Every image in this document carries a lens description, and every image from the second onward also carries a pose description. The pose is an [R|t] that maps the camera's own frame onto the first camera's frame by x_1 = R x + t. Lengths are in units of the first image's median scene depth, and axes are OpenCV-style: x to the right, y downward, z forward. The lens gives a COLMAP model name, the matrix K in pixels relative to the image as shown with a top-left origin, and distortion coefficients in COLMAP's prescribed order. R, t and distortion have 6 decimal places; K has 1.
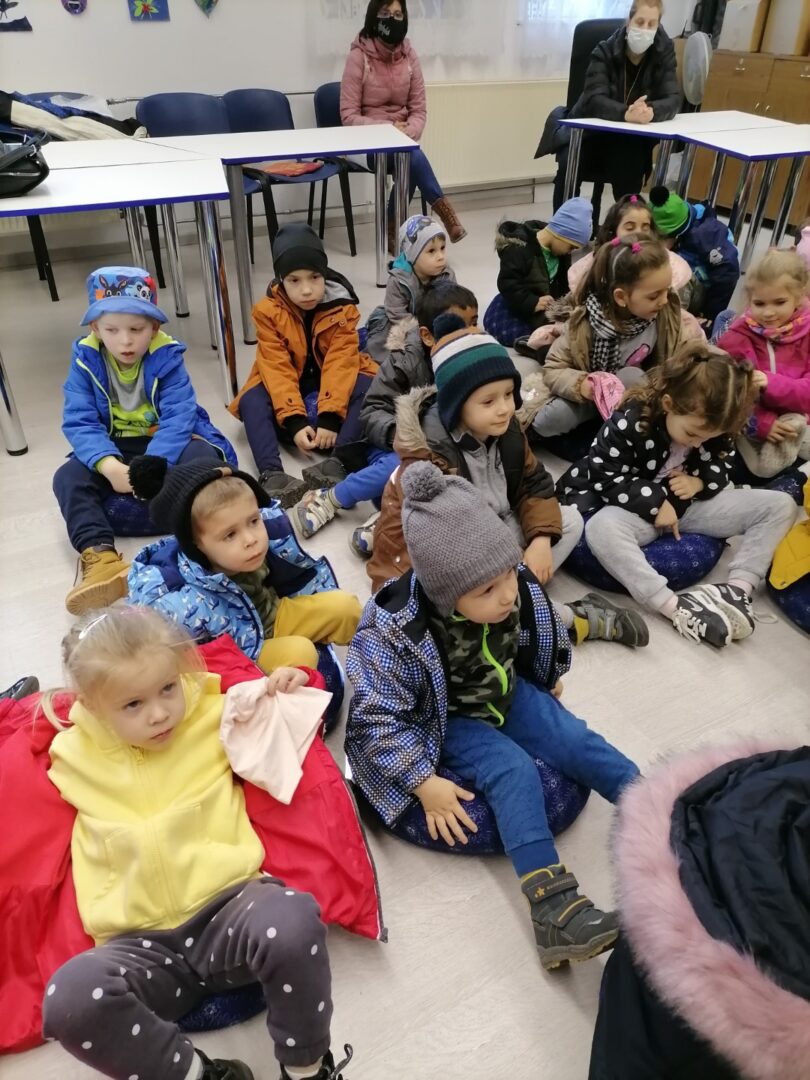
lens RADIAL K [[805.5, 0, 410.3], [0, 805.5, 540.1], [0, 0, 1]] dist [0.024155, -0.005551]
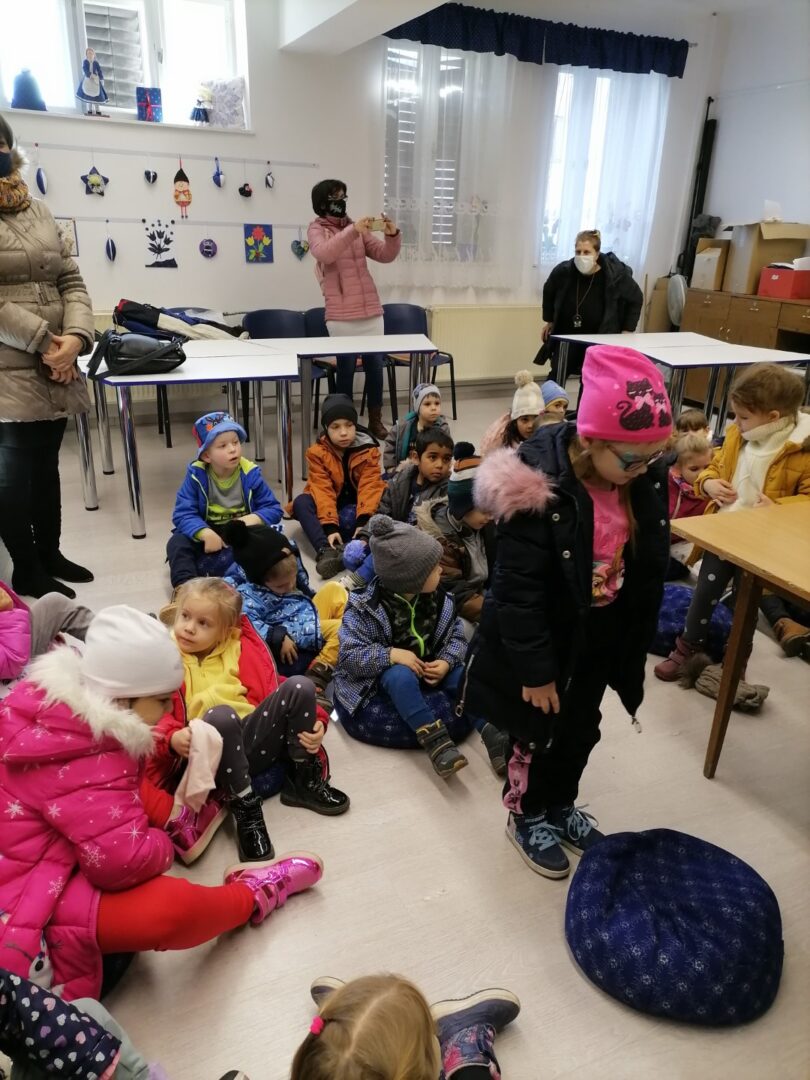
lens RADIAL K [[805.5, 0, 413.3], [0, 805.5, 539.9], [0, 0, 1]] dist [0.024155, -0.005551]
pose [[0.996271, 0.046064, -0.072948, 0.098962], [-0.060861, 0.974536, -0.215814, 0.162545], [0.061149, 0.219449, 0.973706, -0.339882]]
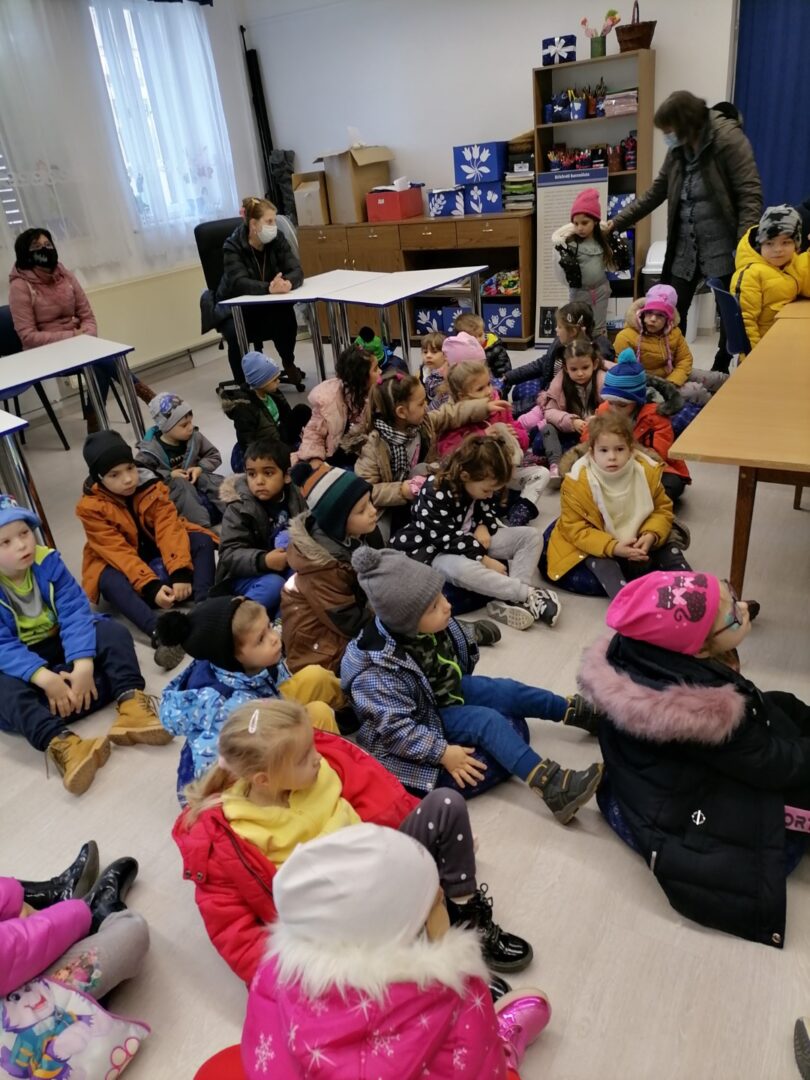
lens RADIAL K [[805.5, 0, 408.4], [0, 805.5, 540.0], [0, 0, 1]] dist [0.024155, -0.005551]
pose [[0.862868, -0.311217, 0.398248, -0.237094], [0.370119, 0.925657, -0.078552, 0.017533], [-0.344195, 0.215179, 0.913908, -0.185037]]
